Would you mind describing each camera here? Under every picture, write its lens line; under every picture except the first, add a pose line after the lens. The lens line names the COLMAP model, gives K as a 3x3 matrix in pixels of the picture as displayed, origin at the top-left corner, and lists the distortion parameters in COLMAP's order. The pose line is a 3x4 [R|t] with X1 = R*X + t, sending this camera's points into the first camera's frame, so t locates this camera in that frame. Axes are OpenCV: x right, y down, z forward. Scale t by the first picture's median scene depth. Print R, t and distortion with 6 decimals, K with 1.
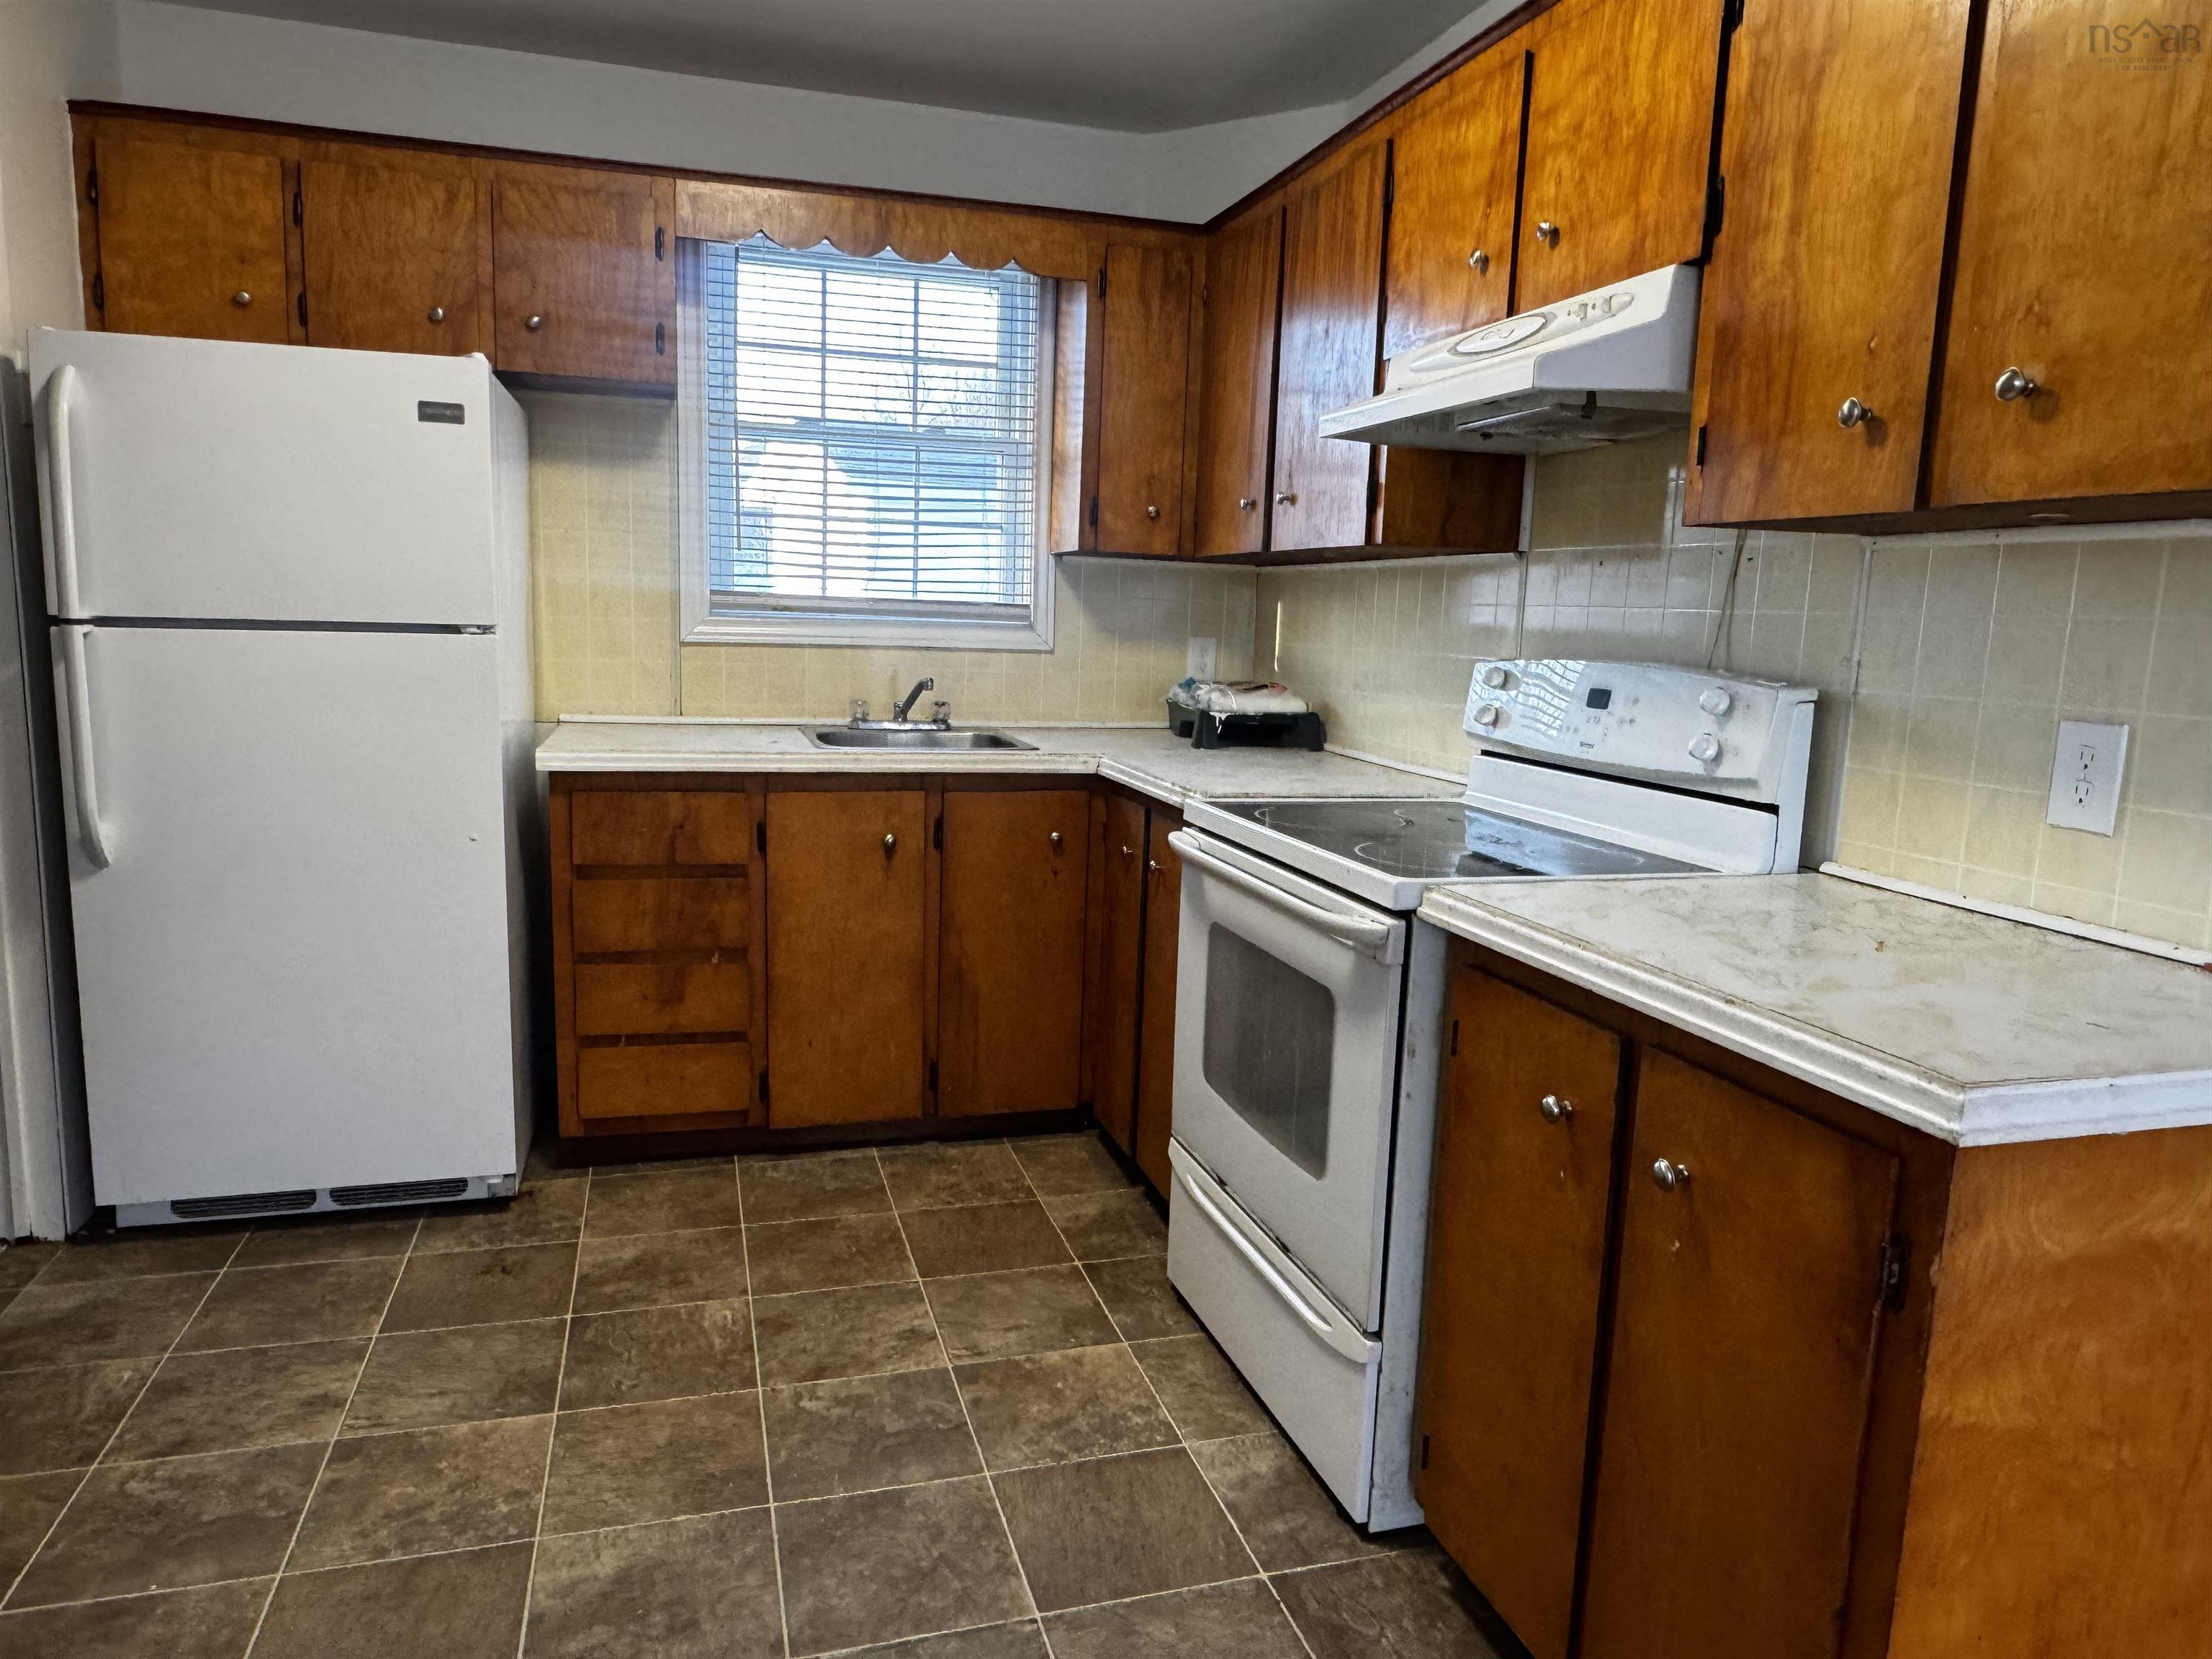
lens RADIAL K [[1415.0, 0, 1102.0], [0, 1415.0, 810.7], [0, 0, 1]] dist [-0.031841, 0.022367]
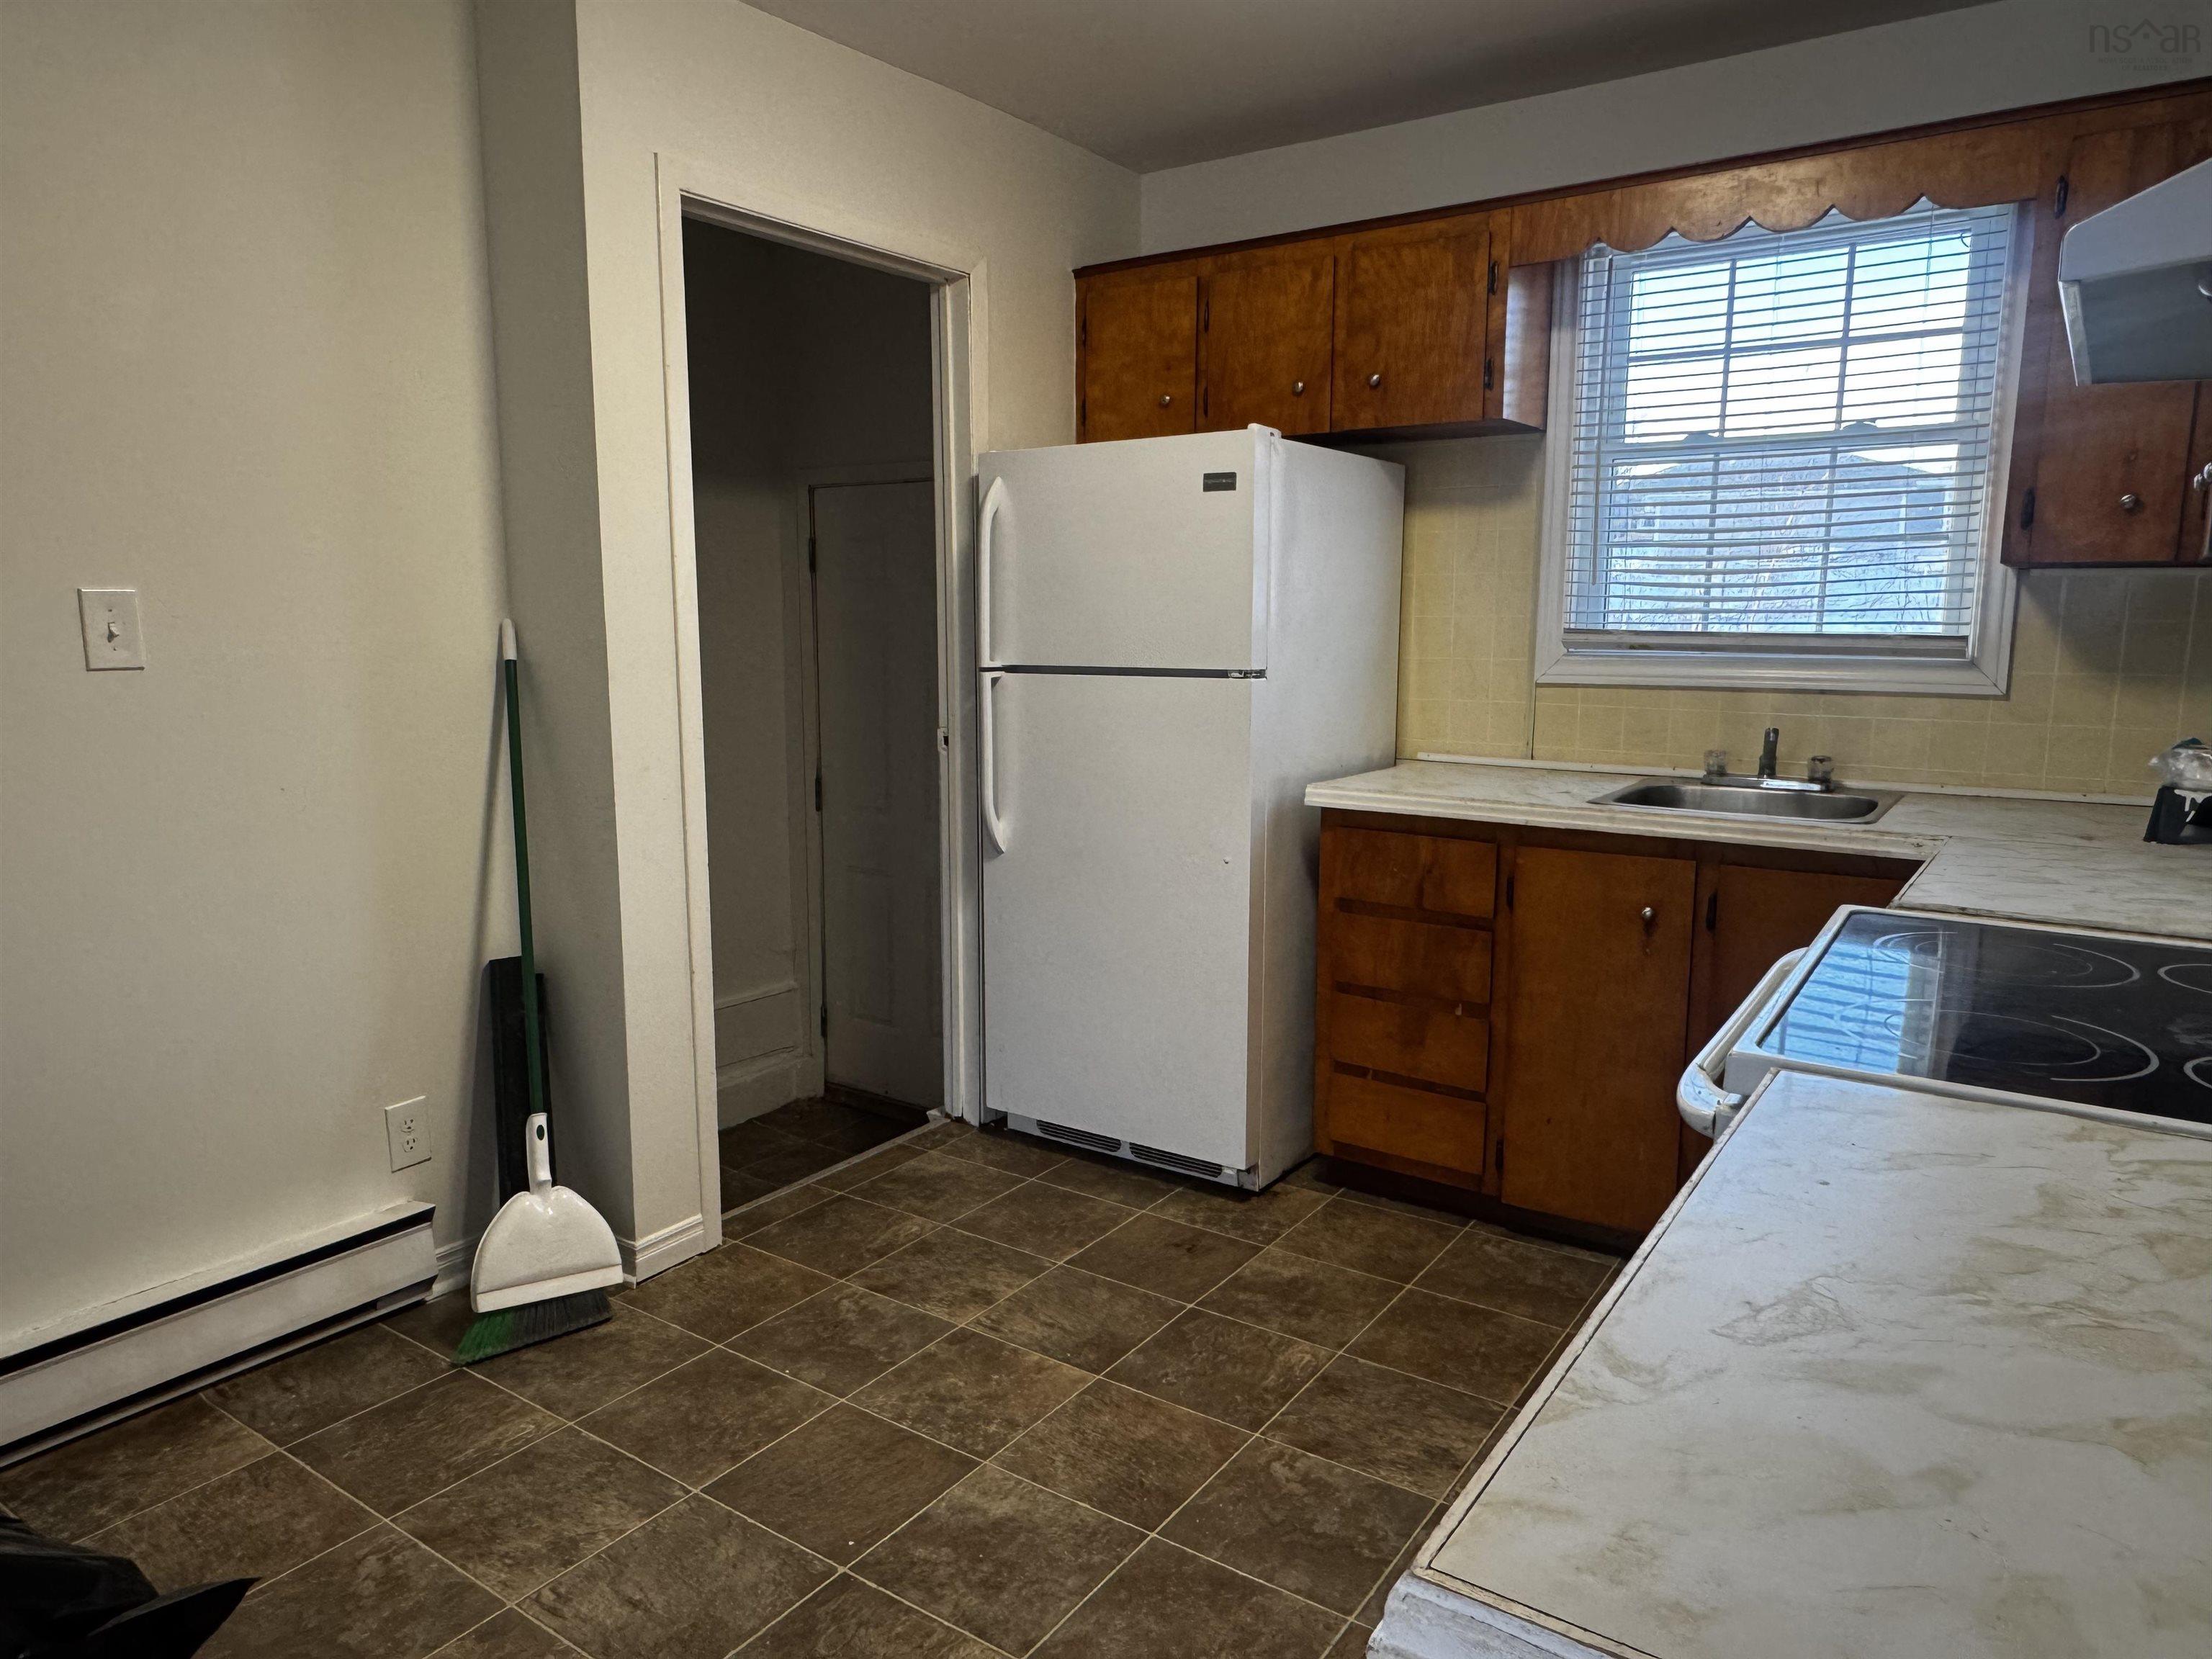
lens RADIAL K [[1418.3, 0, 1103.6], [0, 1418.3, 832.2], [0, 0, 1]] dist [-0.005214, -0.001786]
pose [[0.624403, 0.084549, -0.776513, 0.334558], [-0.089973, 0.995293, 0.036023, -0.032138], [0.775903, 0.047372, 0.629071, 0.200201]]
